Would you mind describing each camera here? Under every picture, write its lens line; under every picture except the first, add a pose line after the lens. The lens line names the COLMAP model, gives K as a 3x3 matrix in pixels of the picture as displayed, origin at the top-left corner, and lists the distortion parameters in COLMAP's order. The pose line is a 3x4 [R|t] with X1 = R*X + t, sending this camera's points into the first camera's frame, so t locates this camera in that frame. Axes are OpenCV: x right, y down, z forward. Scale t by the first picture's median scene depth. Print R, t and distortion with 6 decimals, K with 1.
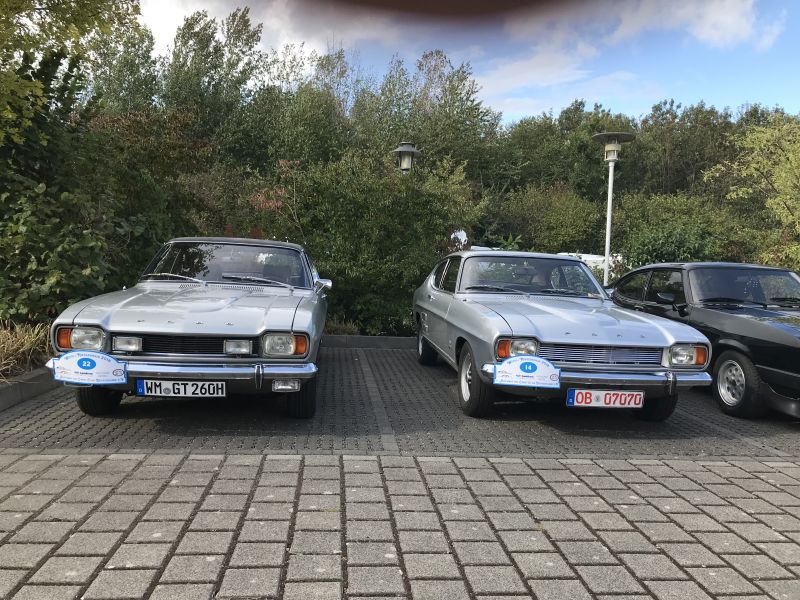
lens RADIAL K [[658.2, 0, 398.2], [0, 658.2, 295.3], [0, 0, 1]] dist [0.024363, -0.022264]
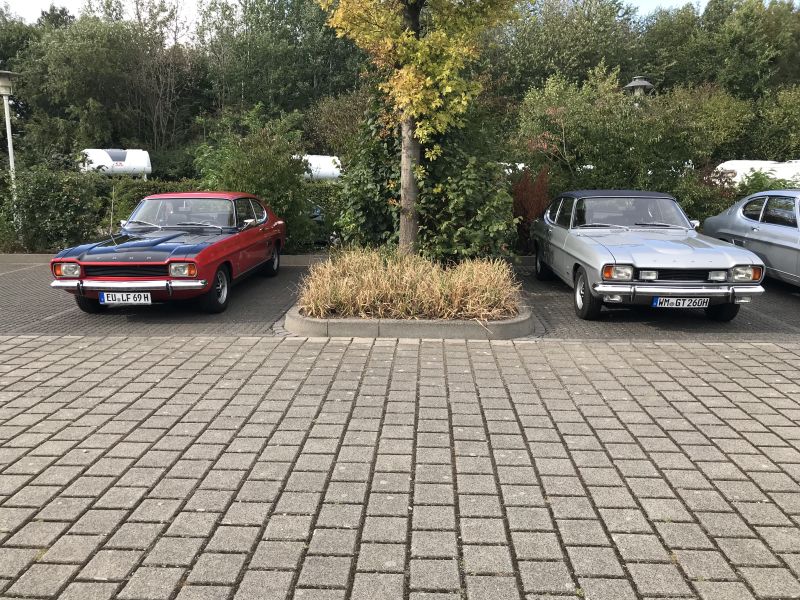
lens RADIAL K [[658.2, 0, 396.6], [0, 658.2, 298.6], [0, 0, 1]] dist [0.024363, -0.022264]
pose [[0.988563, -0.012013, -0.150328, -0.764339], [0.033555, 0.989354, 0.141604, -0.115542], [0.147026, -0.145029, 0.978443, -0.650578]]
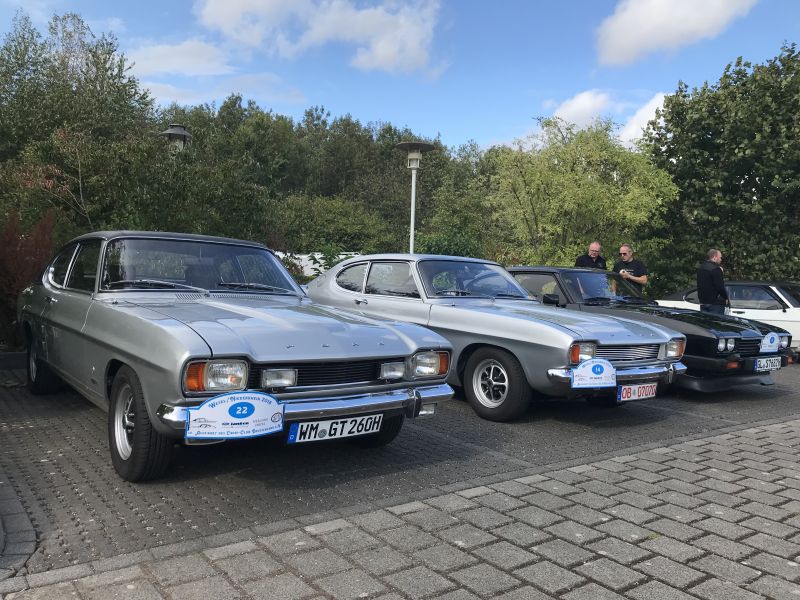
lens RADIAL K [[658.2, 0, 406.3], [0, 658.2, 288.8], [0, 0, 1]] dist [0.024363, -0.022264]
pose [[0.847331, -0.009977, 0.530971, -0.678906], [0.011067, 0.999938, 0.001128, -0.027011], [-0.530950, 0.004920, 0.847389, 0.281757]]
